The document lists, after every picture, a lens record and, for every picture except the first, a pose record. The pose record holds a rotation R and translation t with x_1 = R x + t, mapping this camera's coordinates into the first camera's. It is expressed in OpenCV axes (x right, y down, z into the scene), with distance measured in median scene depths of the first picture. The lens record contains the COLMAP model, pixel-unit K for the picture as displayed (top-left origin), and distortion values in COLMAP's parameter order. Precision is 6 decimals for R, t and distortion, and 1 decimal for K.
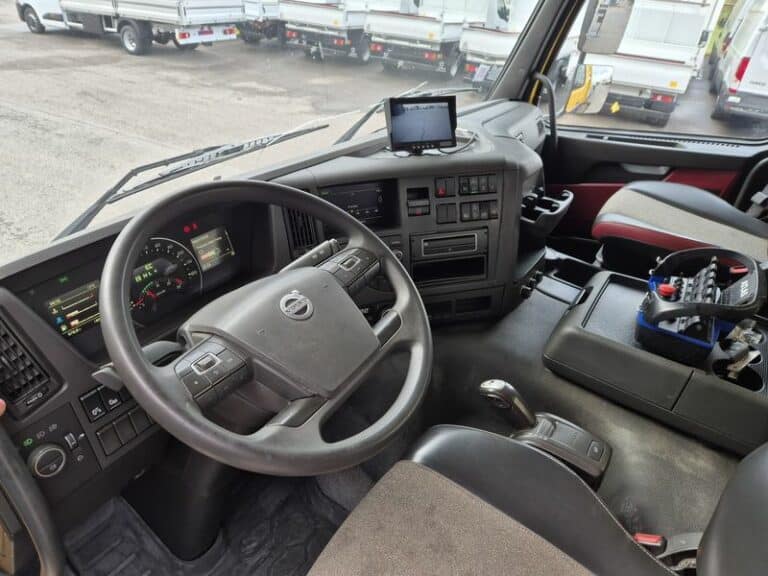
lens RADIAL K [[517.8, 0, 383.0], [0, 517.8, 278.7], [0, 0, 1]] dist [0.114806, -0.097173]
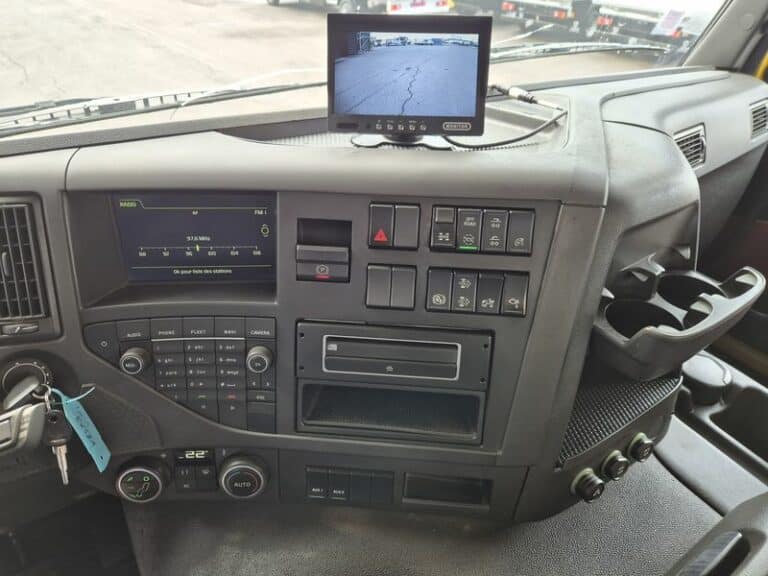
lens RADIAL K [[518.3, 0, 381.1], [0, 518.3, 283.6], [0, 0, 1]] dist [0.092301, -0.075137]
pose [[0.923927, 0.183590, -0.335640, 0.232290], [-0.169684, 0.982968, 0.070573, -0.141274], [0.342880, -0.008251, 0.939343, 0.536008]]
